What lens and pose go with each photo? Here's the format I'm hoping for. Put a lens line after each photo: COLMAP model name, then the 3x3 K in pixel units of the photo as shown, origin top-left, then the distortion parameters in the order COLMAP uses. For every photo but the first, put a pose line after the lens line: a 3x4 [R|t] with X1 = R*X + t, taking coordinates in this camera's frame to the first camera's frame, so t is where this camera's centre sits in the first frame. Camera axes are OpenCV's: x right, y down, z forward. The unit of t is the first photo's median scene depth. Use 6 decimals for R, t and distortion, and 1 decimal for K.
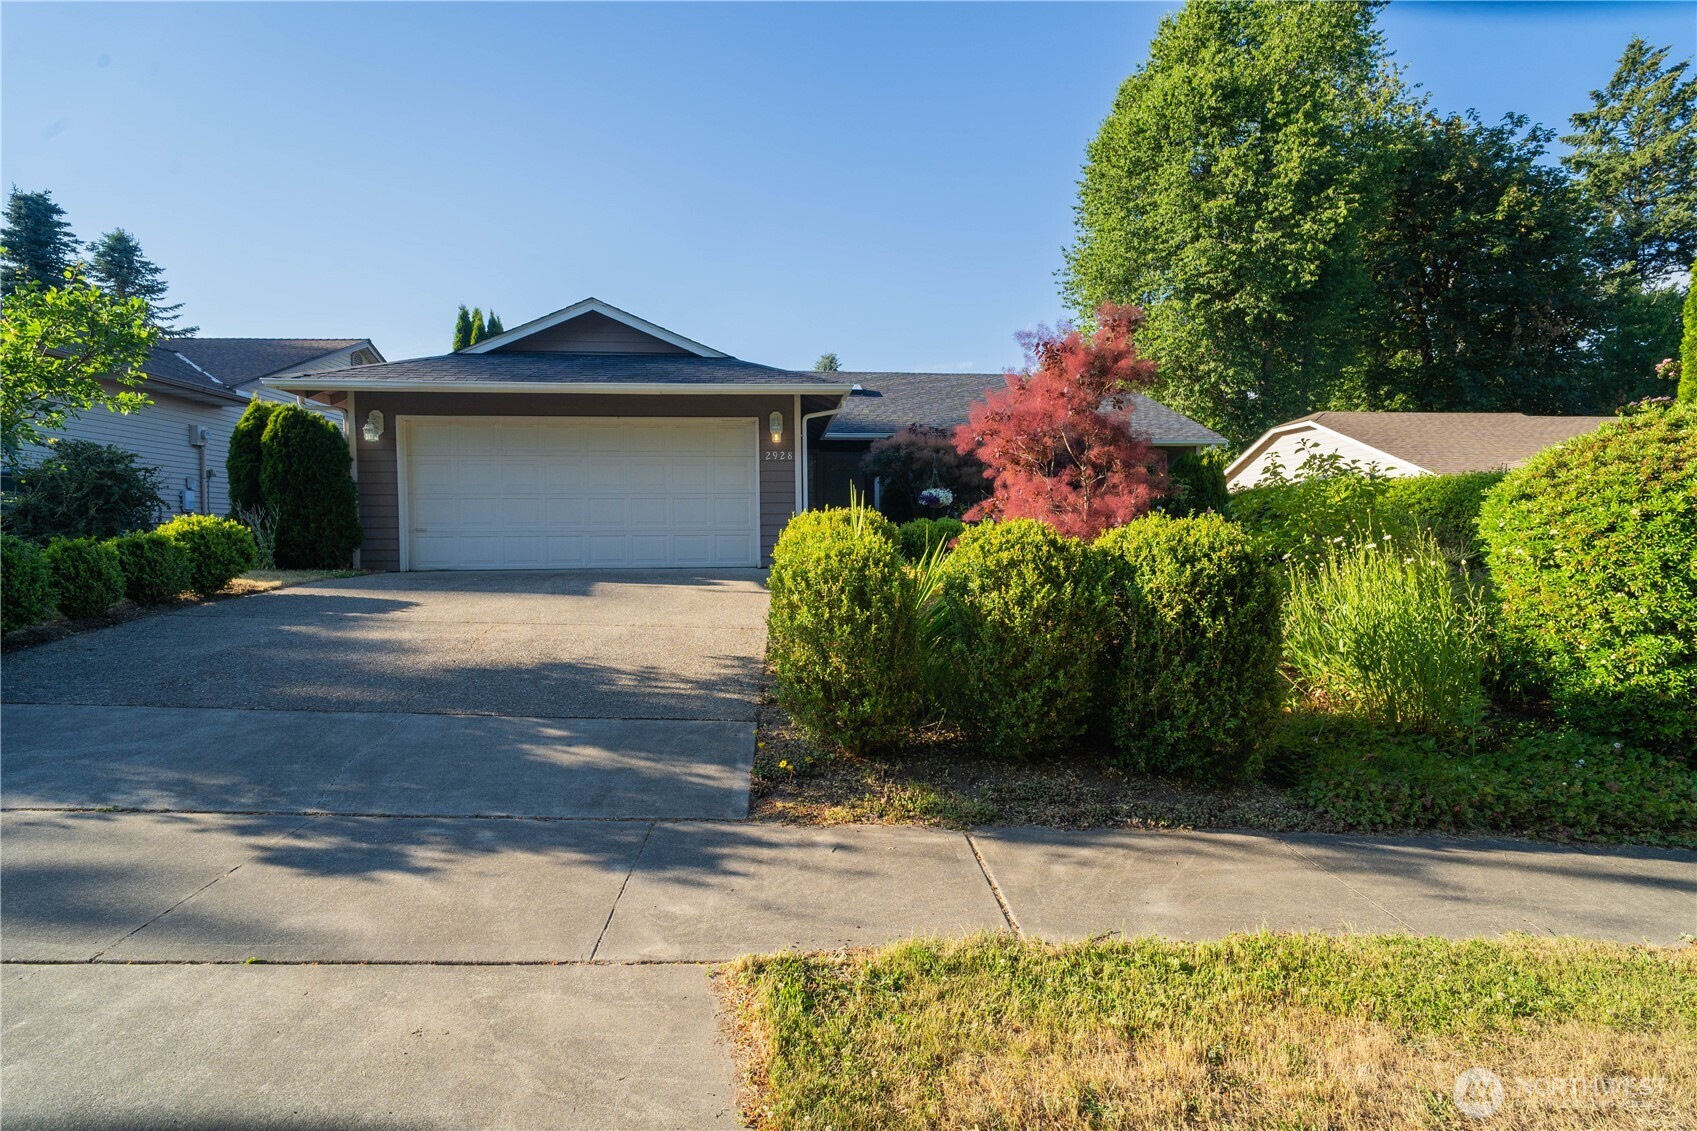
lens RADIAL K [[796.0, 0, 848.5], [0, 796.0, 565.5], [0, 0, 1]] dist [-0.003585, -0.001164]
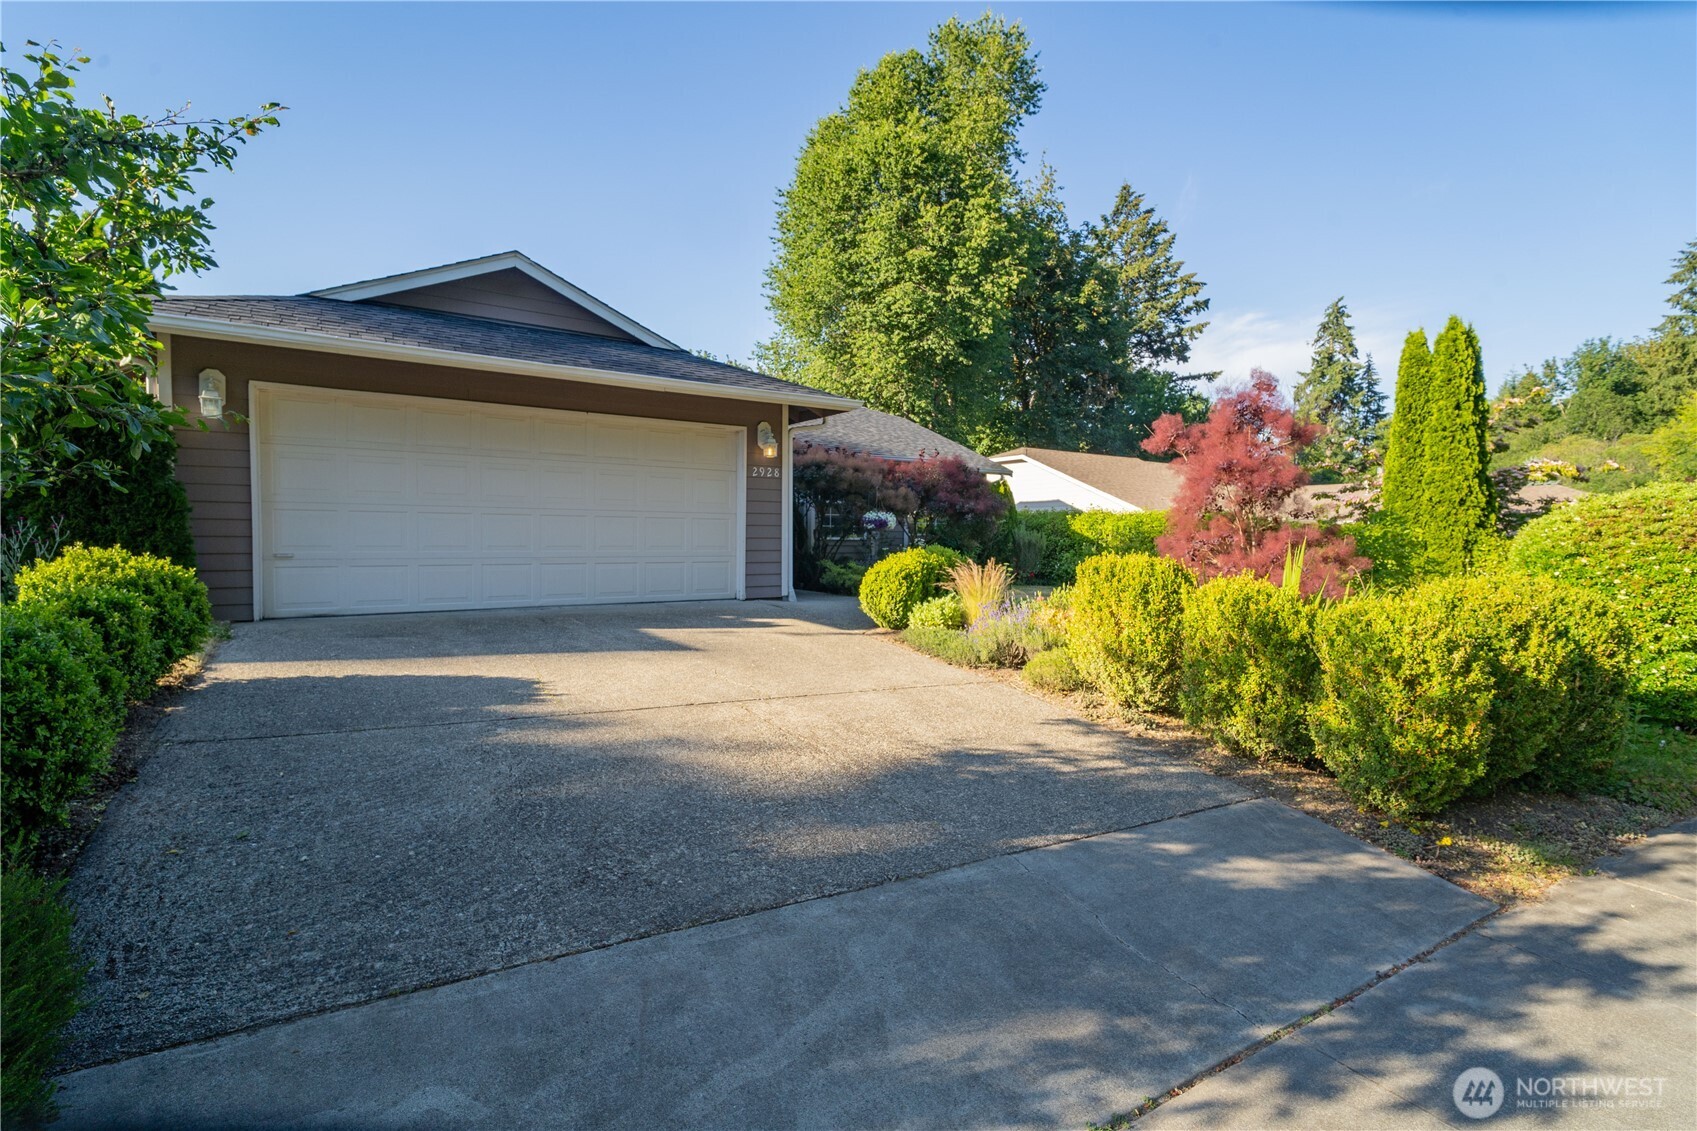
lens RADIAL K [[792.4, 0, 847.2], [0, 792.4, 564.2], [0, 0, 1]] dist [0.009657, -0.013695]
pose [[0.875877, -0.002137, 0.482529, -0.169693], [0.004605, 0.999982, -0.003931, -0.012373], [-0.482512, 0.005665, 0.875871, 0.072750]]
